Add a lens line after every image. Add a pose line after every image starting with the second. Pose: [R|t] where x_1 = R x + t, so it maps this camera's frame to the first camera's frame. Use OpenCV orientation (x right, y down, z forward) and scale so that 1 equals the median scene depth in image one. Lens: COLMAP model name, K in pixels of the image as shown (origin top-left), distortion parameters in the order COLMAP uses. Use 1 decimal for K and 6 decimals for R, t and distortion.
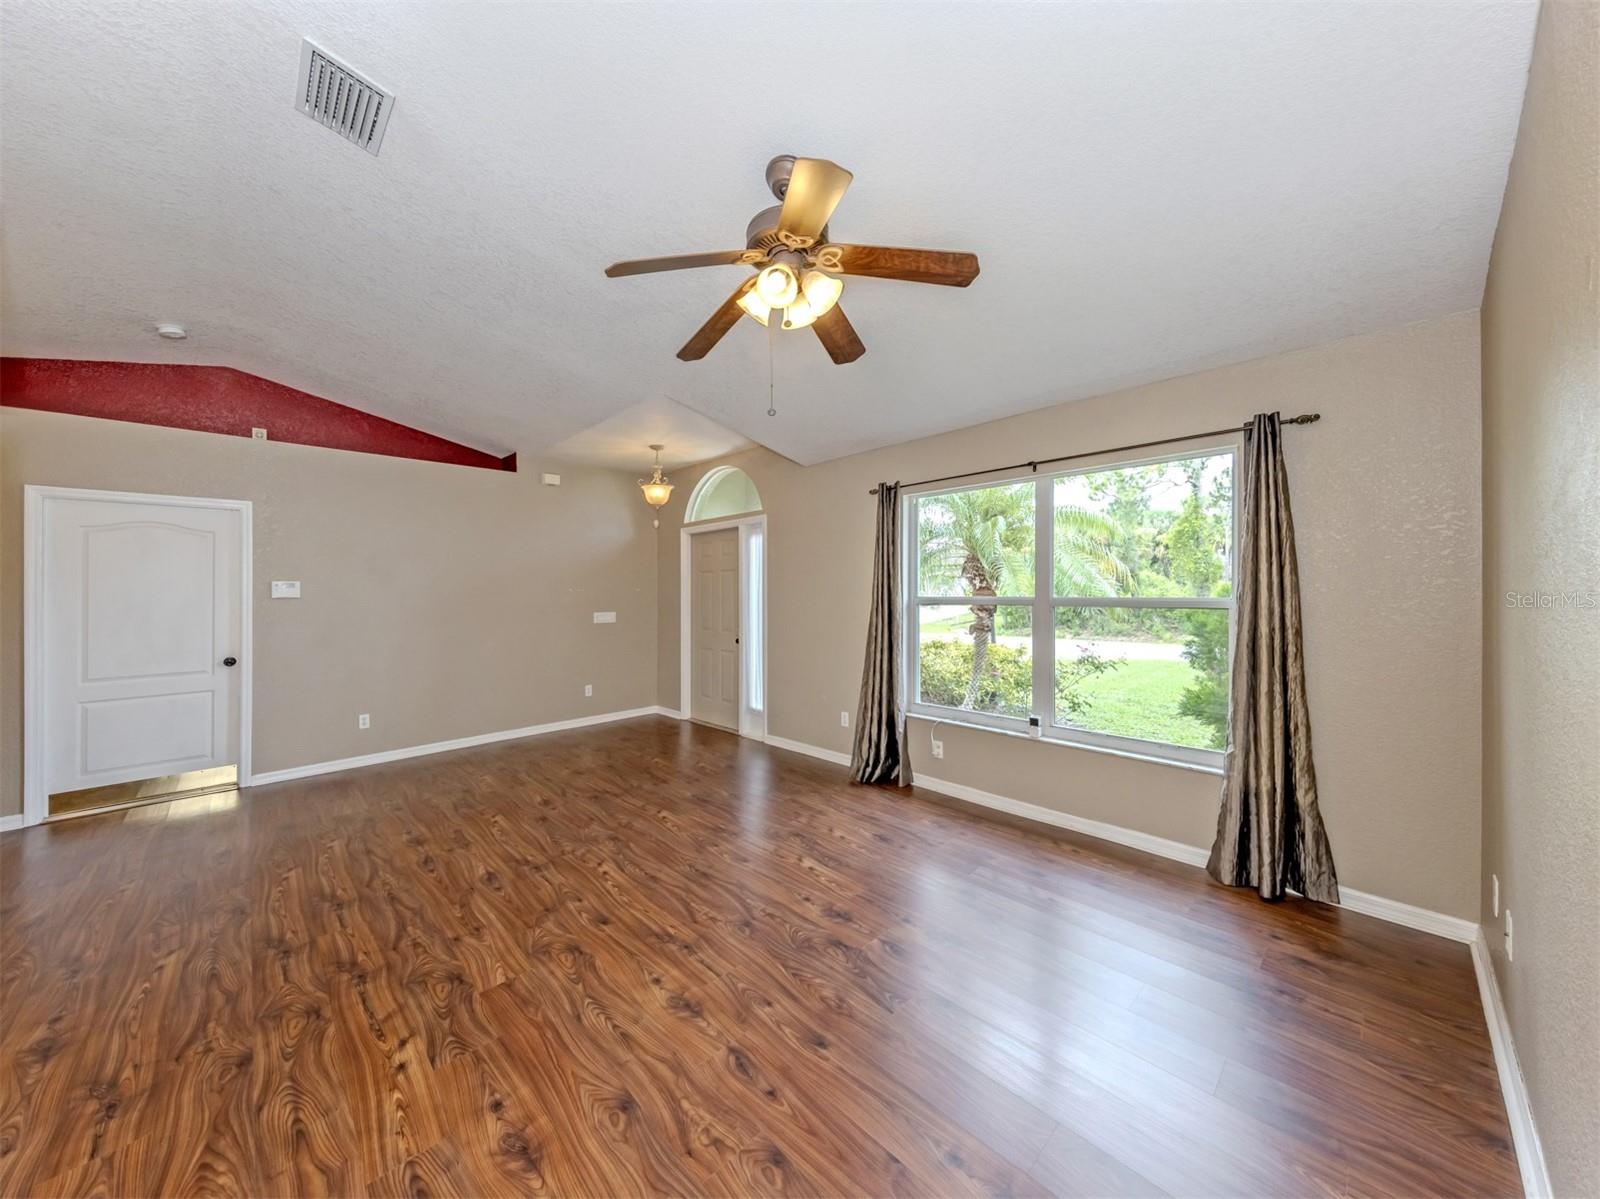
lens RADIAL K [[571.6, 0, 777.0], [0, 571.6, 599.3], [0, 0, 1]] dist [0.008903, -0.000009]
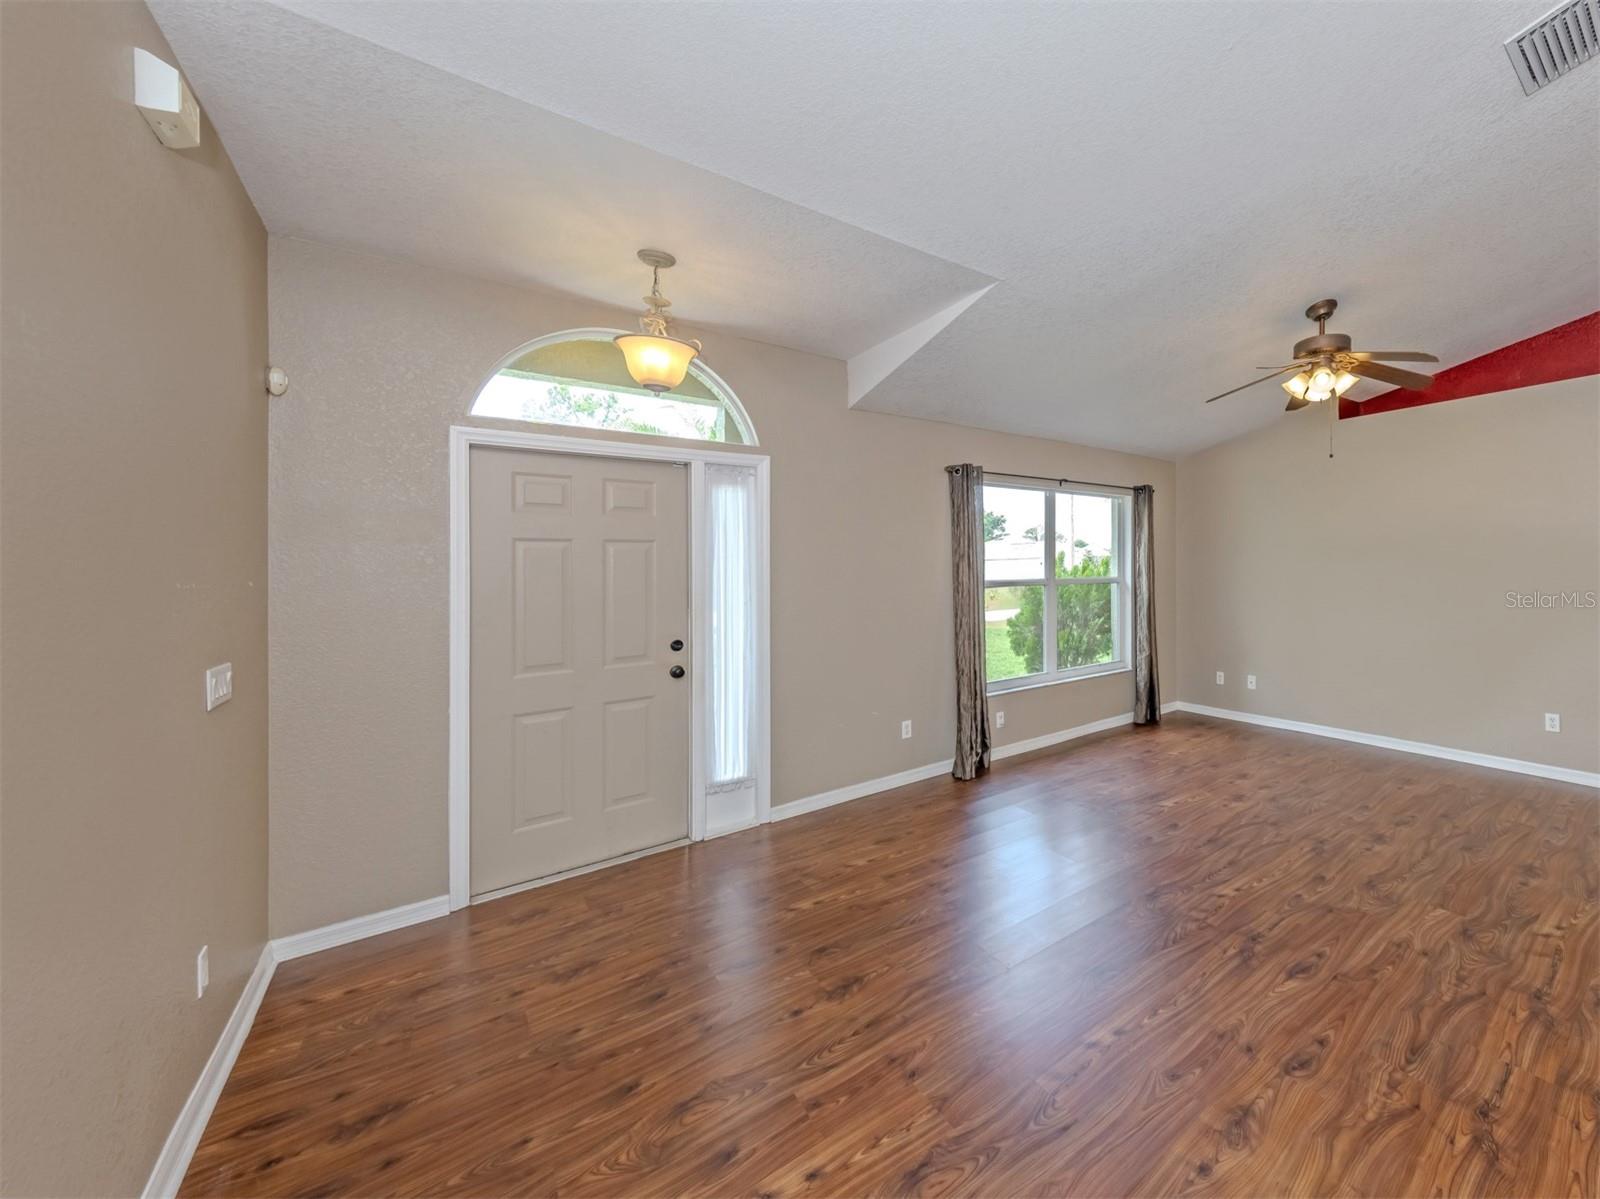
lens RADIAL K [[633.4, 0, 1007.0], [0, 633.4, 574.2], [0, 0, 1]] dist [0.008746, -0.000124]
pose [[0.034176, 0.002678, 0.999412, -1.562667], [0.035927, 0.999347, -0.003907, -0.015843], [-0.998770, 0.036039, 0.034058, 1.585991]]
